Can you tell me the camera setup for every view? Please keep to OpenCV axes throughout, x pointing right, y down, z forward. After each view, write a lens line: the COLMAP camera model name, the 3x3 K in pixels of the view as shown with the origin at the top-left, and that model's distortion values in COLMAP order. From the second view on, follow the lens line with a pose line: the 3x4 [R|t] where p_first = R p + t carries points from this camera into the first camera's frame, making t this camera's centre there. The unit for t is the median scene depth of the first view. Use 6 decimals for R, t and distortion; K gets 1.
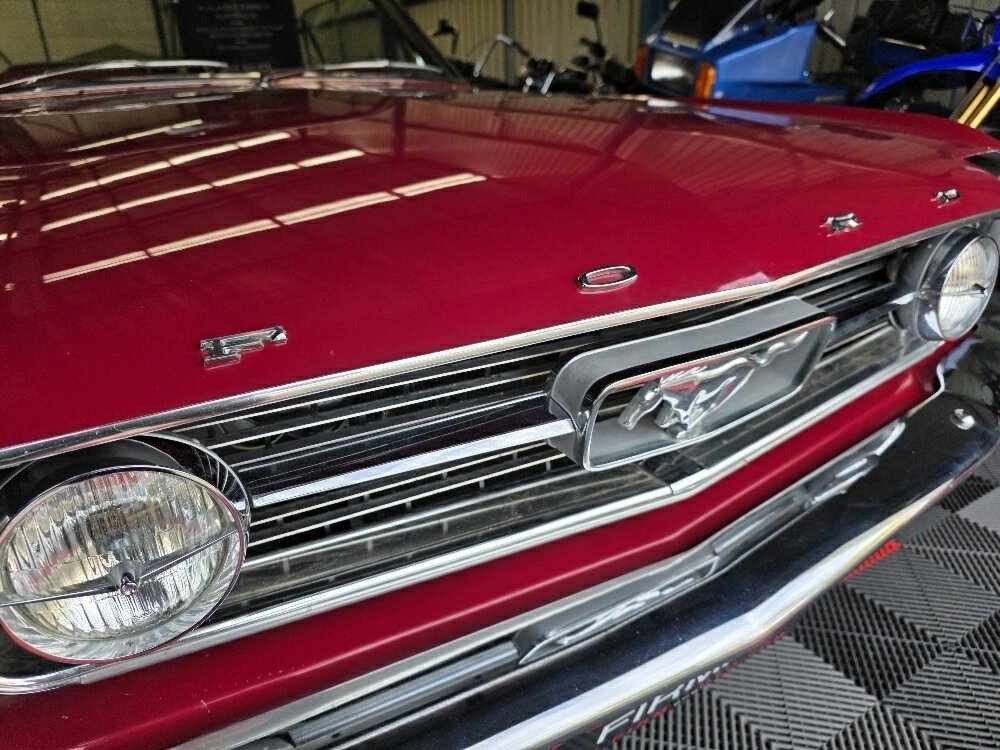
lens RADIAL K [[682.1, 0, 507.0], [0, 682.1, 364.7], [0, 0, 1]] dist [0.038077, -0.043978]
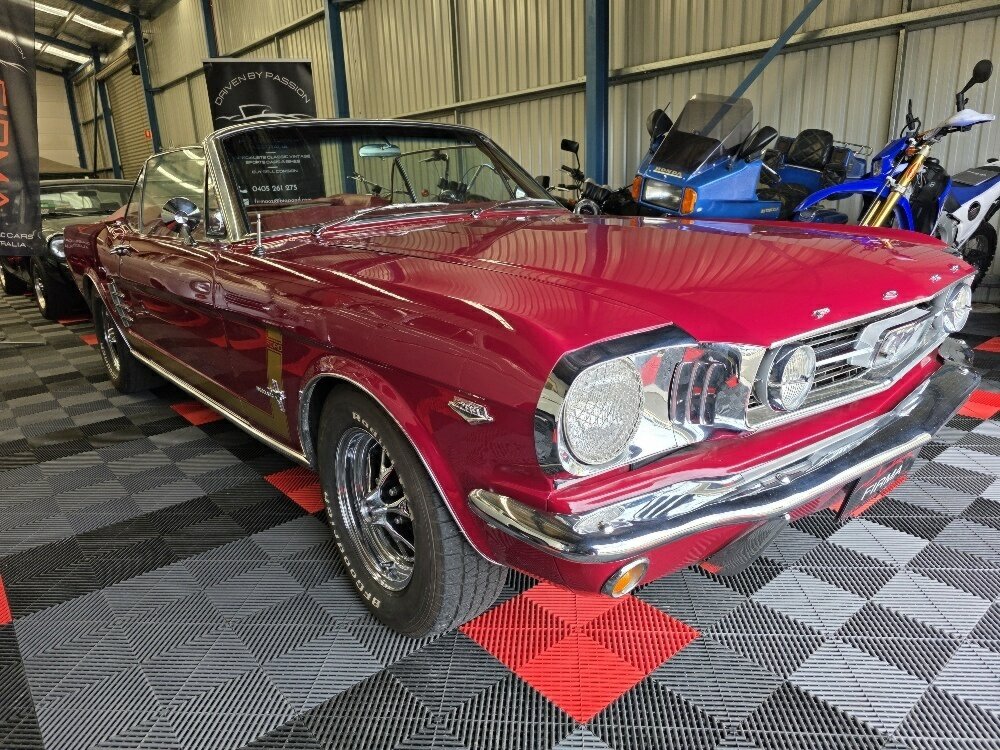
lens RADIAL K [[674.5, 0, 497.9], [0, 674.5, 355.3], [0, 0, 1]] dist [0.051523, -0.048408]
pose [[0.989411, -0.045354, 0.137873, -1.185185], [0.064935, 0.987874, -0.141026, 0.267902], [-0.129805, 0.148486, 0.980358, -1.010235]]
